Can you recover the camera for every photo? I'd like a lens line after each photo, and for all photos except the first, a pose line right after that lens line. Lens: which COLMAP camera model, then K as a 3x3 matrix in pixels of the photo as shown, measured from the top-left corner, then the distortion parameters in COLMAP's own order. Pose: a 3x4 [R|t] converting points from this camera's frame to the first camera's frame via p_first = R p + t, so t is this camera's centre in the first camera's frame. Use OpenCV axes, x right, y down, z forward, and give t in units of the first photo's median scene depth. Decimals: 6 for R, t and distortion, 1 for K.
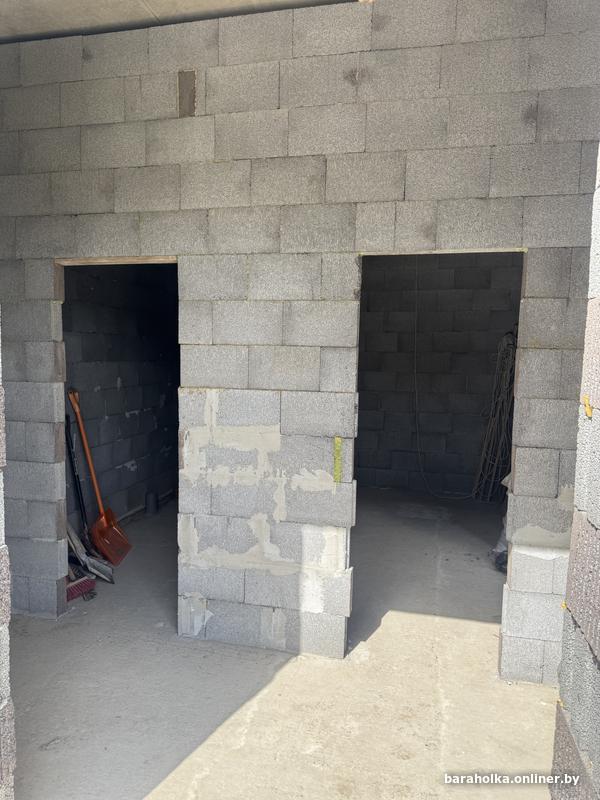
lens RADIAL K [[572.2, 0, 301.0], [0, 572.2, 401.1], [0, 0, 1]] dist [-0.000613, 0.002247]
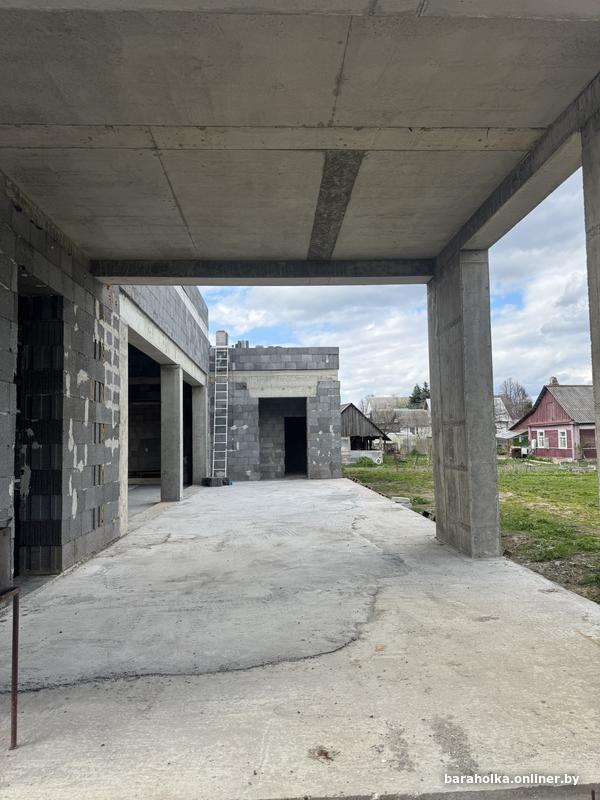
lens RADIAL K [[572.2, 0, 300.6], [0, 572.2, 400.7], [0, 0, 1]] dist [-0.000613, 0.002247]
pose [[0.963598, -0.005850, 0.267291, -1.772132], [0.048001, 0.987301, -0.151438, 0.687915], [-0.263010, 0.158756, 0.951642, -6.424958]]
